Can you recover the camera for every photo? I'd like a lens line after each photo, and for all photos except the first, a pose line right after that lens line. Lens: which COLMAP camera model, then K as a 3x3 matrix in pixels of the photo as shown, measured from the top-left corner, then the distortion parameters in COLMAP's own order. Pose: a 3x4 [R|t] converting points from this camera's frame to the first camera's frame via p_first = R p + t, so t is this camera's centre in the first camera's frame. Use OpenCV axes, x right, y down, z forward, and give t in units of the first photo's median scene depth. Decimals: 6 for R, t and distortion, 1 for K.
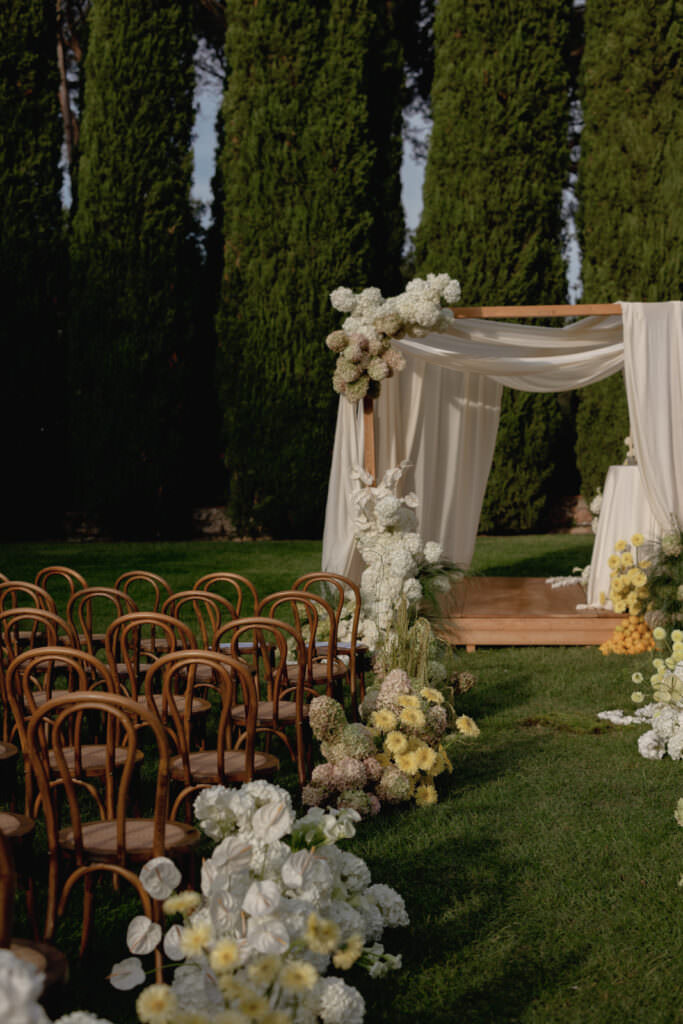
lens RADIAL K [[1444.9, 0, 341.5], [0, 1444.9, 512.0], [0, 0, 1]] dist [-0.003153, 0.020903]
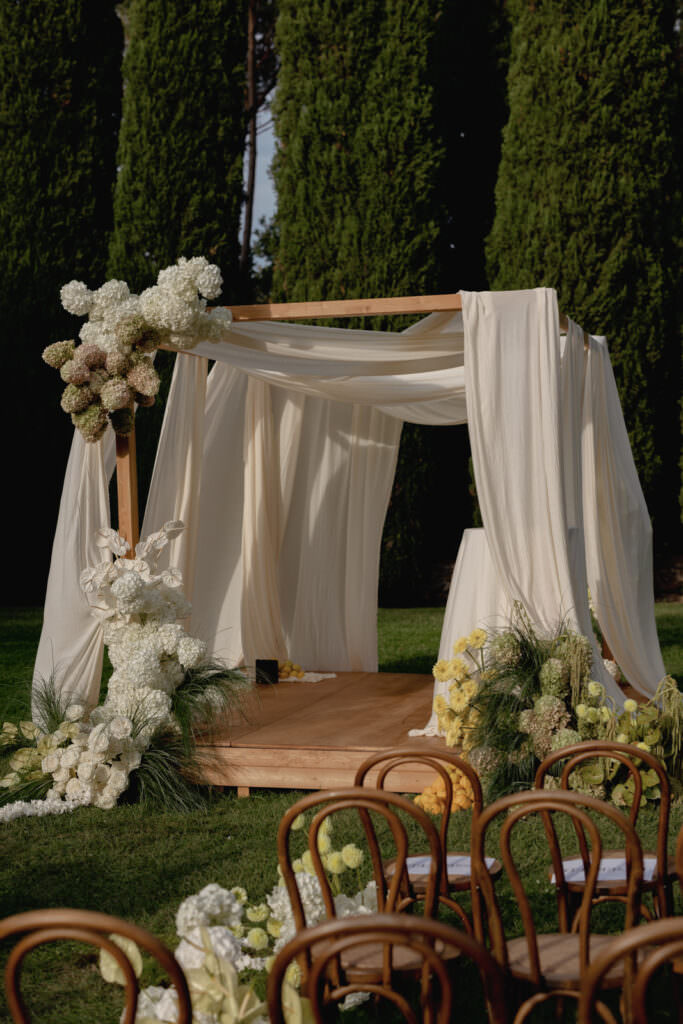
lens RADIAL K [[1505.3, 0, 341.7], [0, 1505.3, 493.7], [0, 0, 1]] dist [0.021065, 0.025431]
pose [[0.986508, -0.004870, -0.163642, 0.112071], [-0.002663, 0.998948, -0.045782, -0.006900], [0.163693, 0.045600, 0.985457, 0.126422]]
